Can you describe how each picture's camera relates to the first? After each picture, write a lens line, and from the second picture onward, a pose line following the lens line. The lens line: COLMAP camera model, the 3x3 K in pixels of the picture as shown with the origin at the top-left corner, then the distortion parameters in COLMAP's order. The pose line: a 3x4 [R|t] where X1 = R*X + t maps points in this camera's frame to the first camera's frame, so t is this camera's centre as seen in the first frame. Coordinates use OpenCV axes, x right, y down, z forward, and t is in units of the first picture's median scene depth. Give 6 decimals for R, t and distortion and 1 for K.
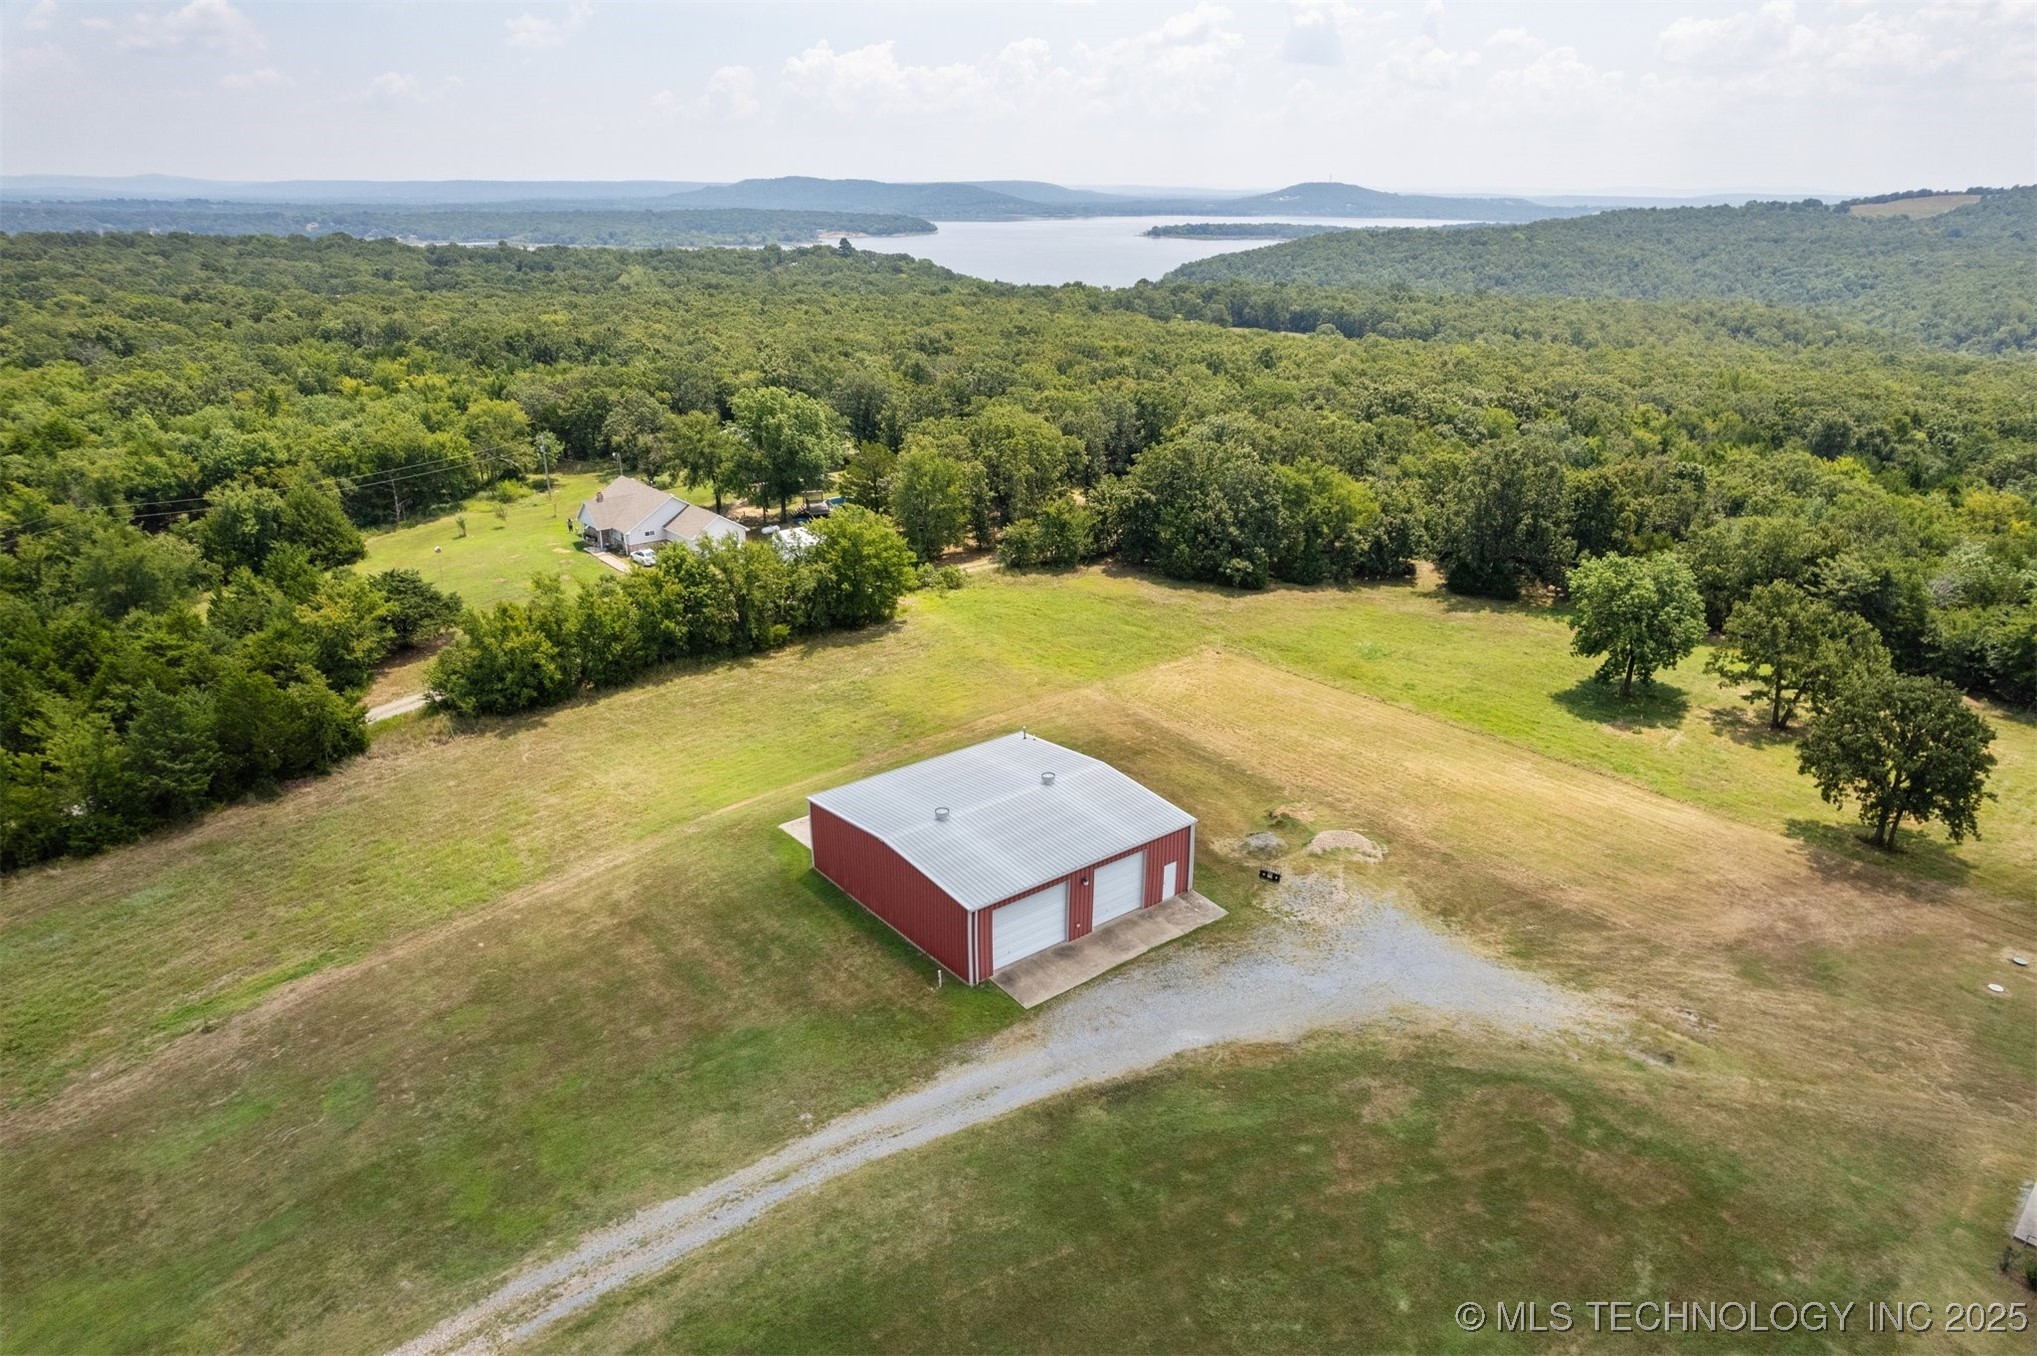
lens RADIAL K [[1316.1, 0, 1030.1], [0, 1316.1, 685.5], [0, 0, 1]] dist [-0.085056, 0.077760]
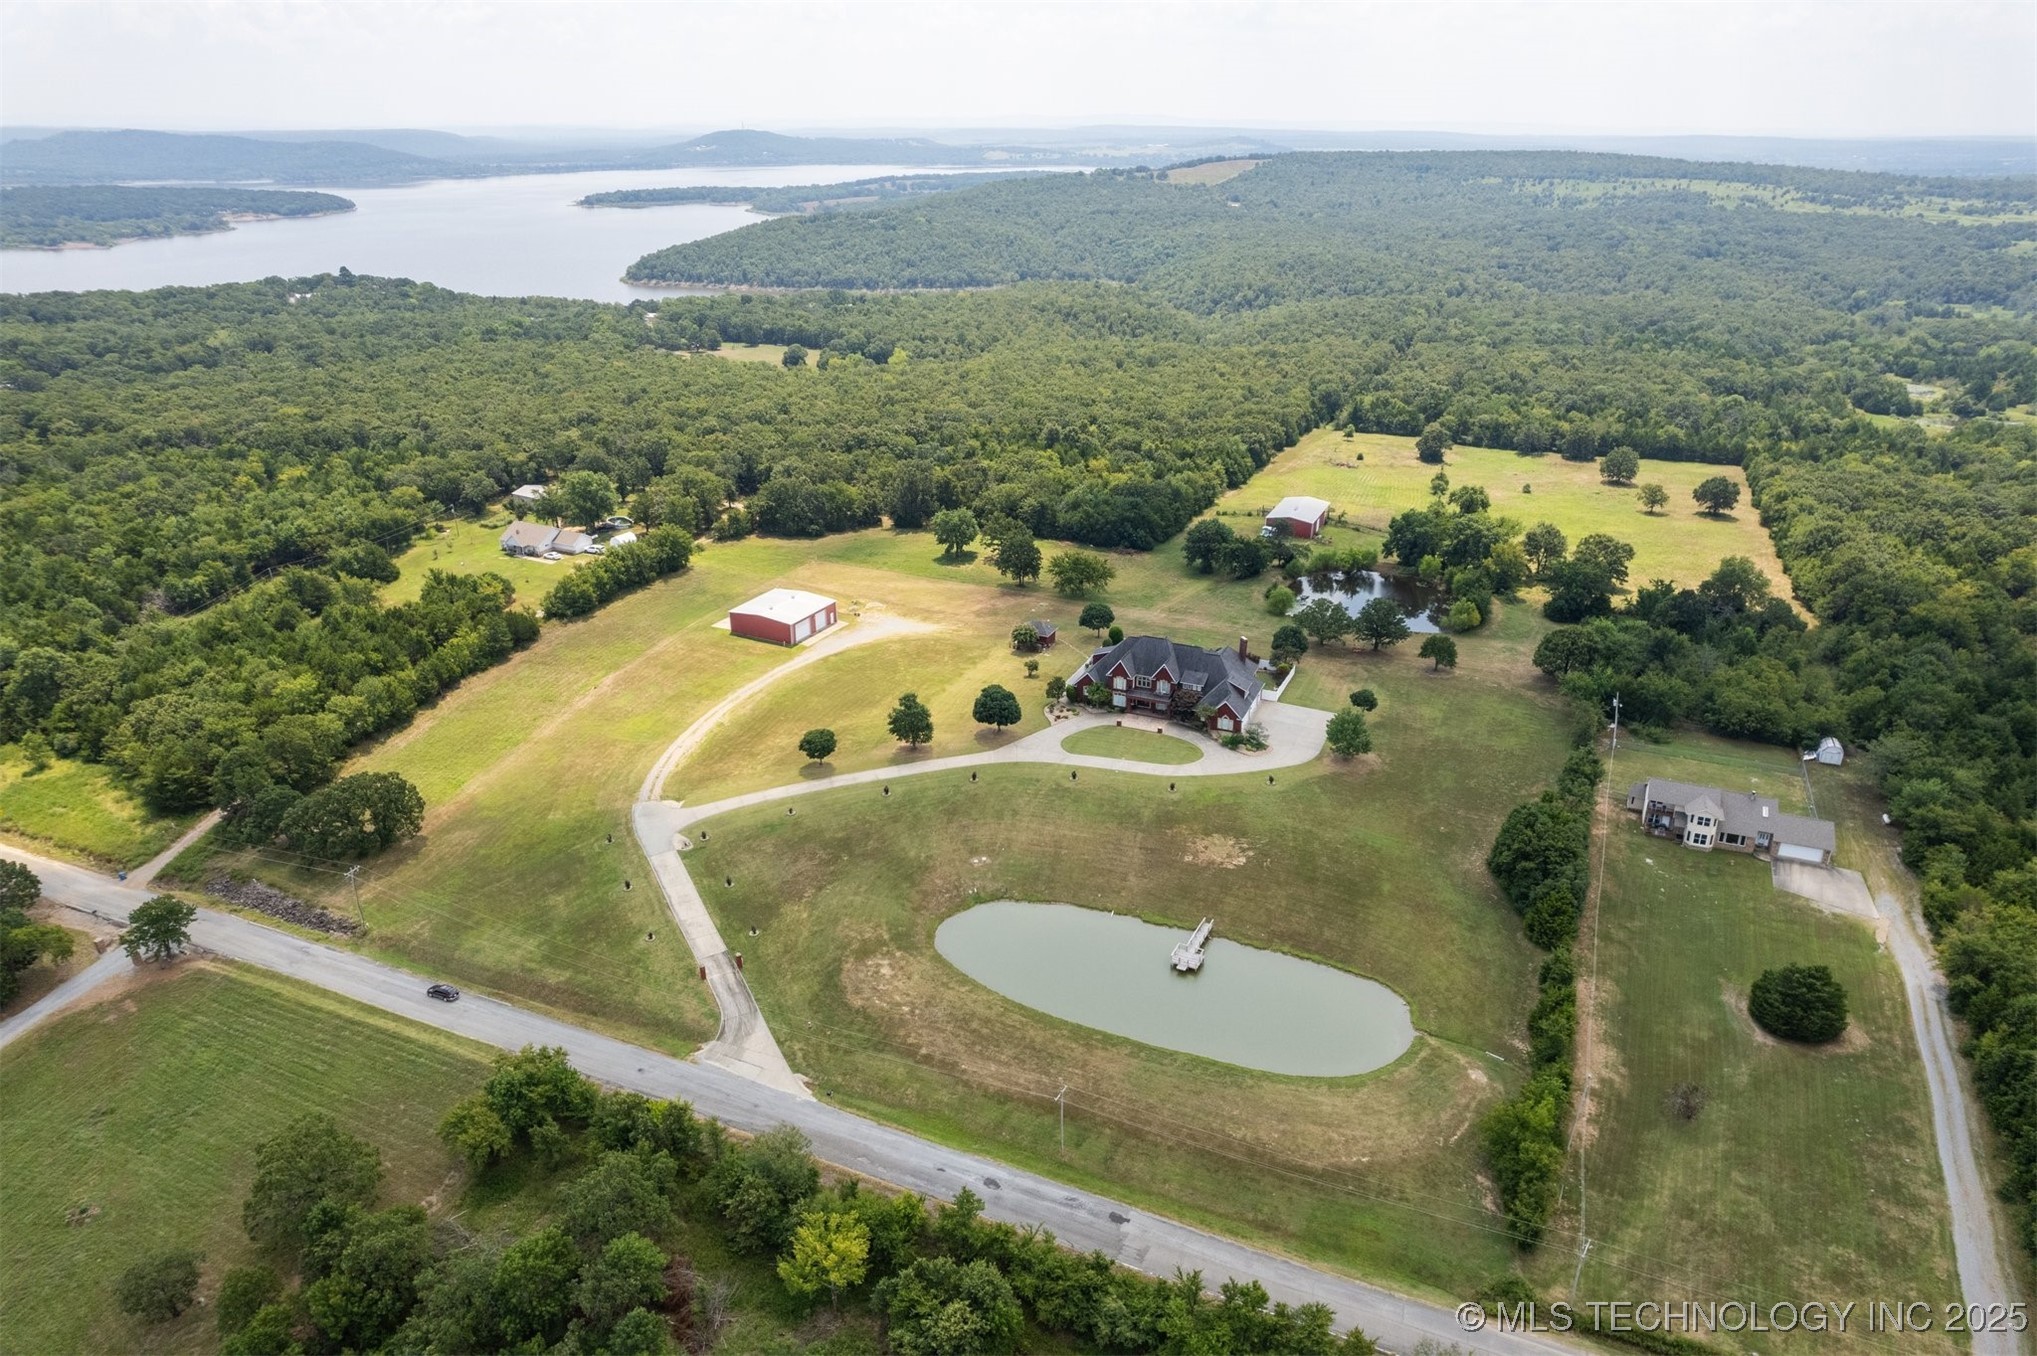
lens RADIAL K [[1309.7, 0, 1031.2], [0, 1309.7, 685.3], [0, 0, 1]] dist [-0.046062, 0.000126]
pose [[0.914176, -0.165407, 0.370030, -0.388127], [0.147793, 0.986119, 0.075674, 0.069664], [-0.377410, -0.014492, 0.925933, -1.317924]]
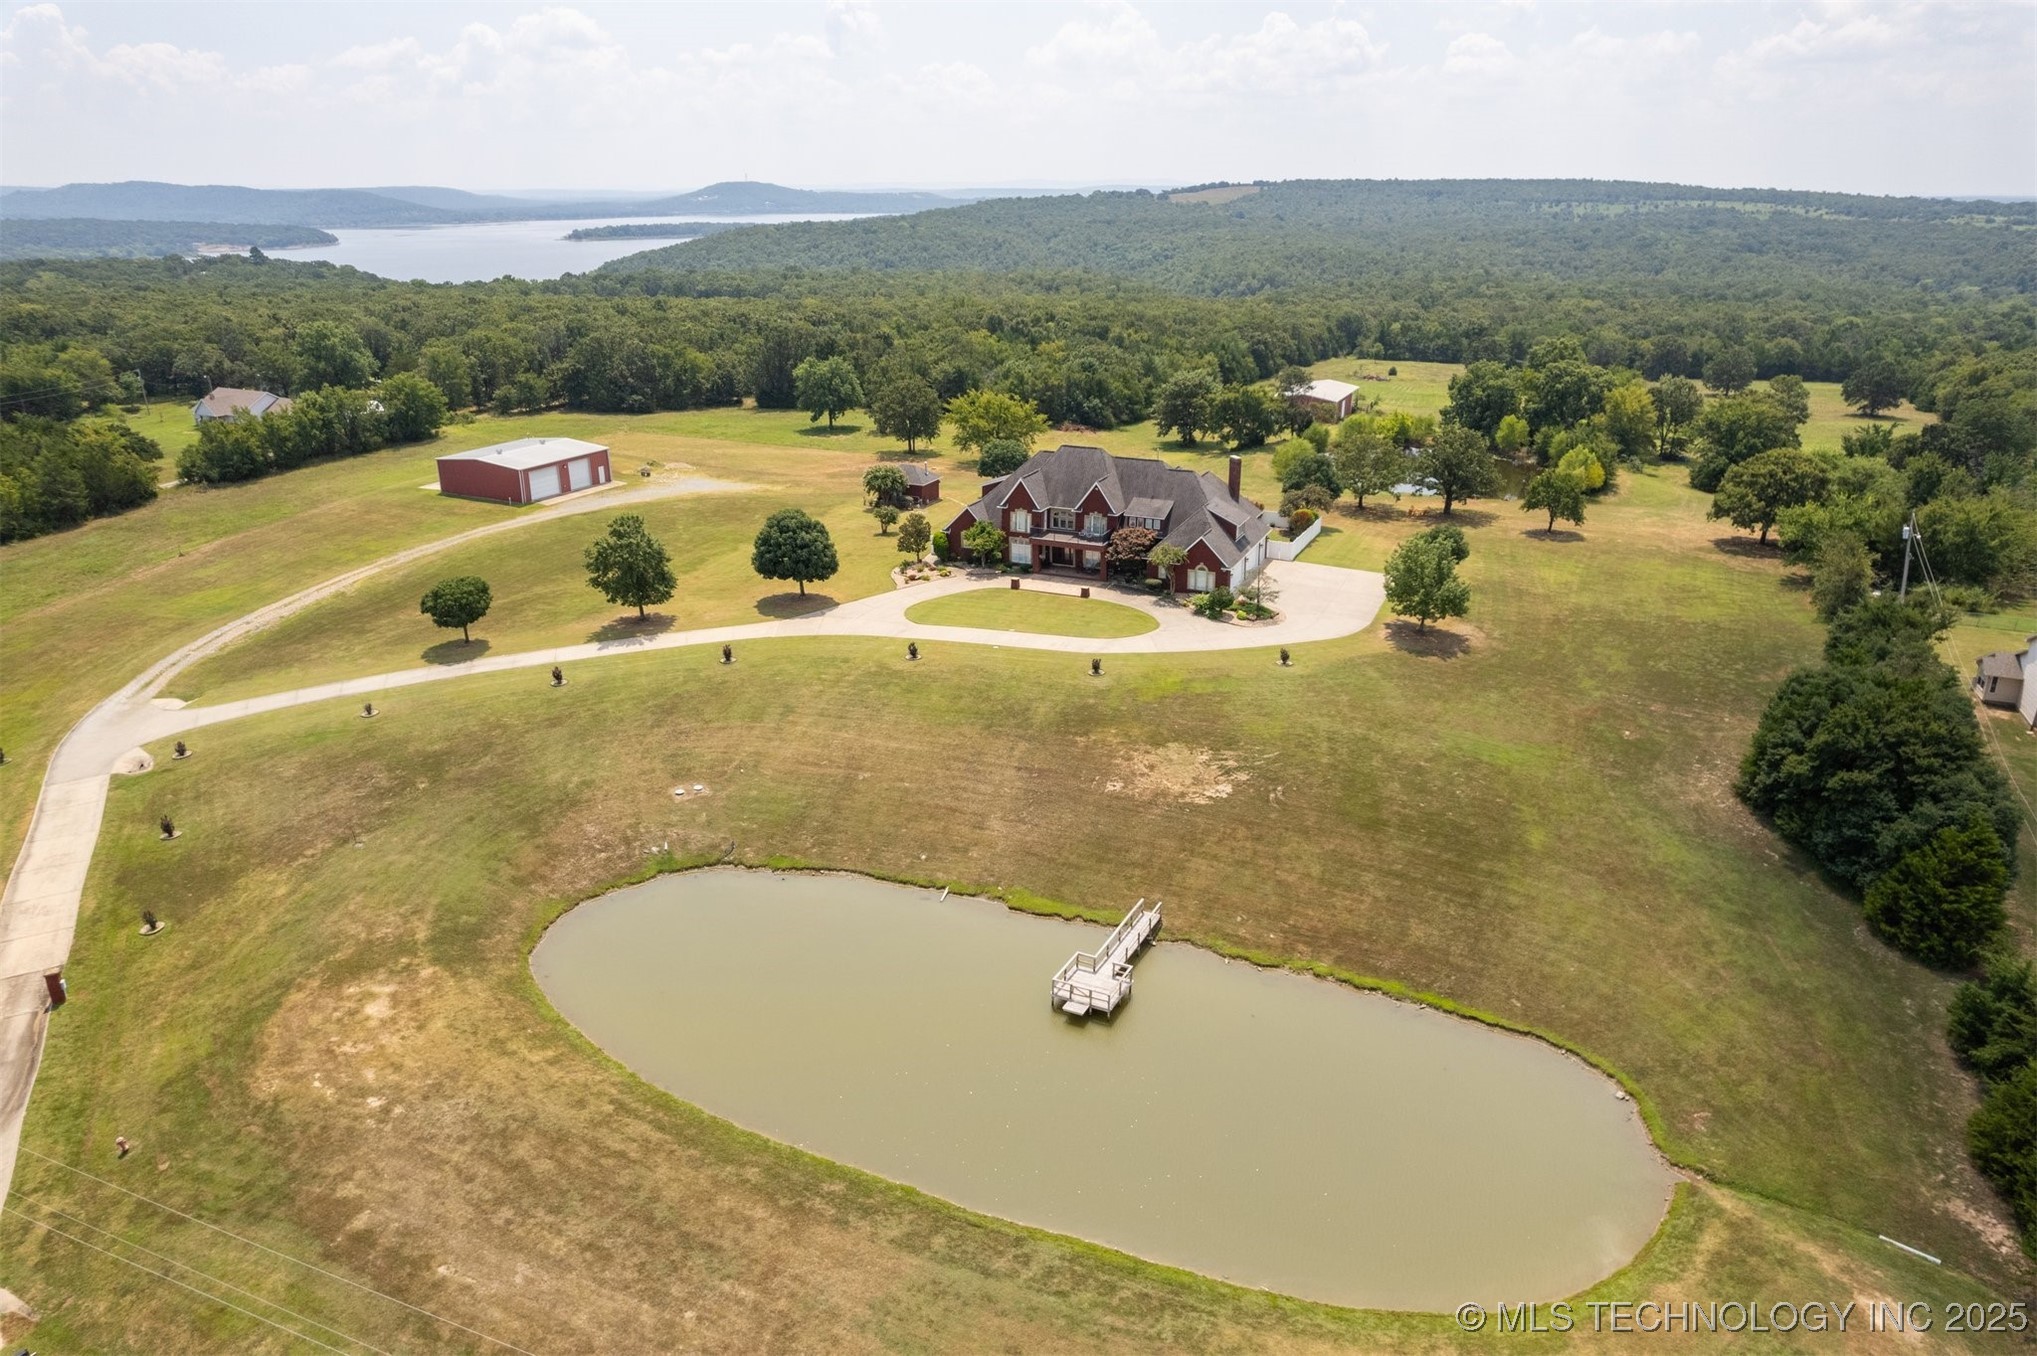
lens RADIAL K [[1316.1, 0, 1030.1], [0, 1316.1, 685.5], [0, 0, 1]] dist [-0.085056, 0.077760]
pose [[0.917101, -0.148068, 0.370137, -0.057574], [0.147959, 0.988572, 0.028861, 0.288487], [-0.370180, 0.028296, 0.928529, -0.748914]]
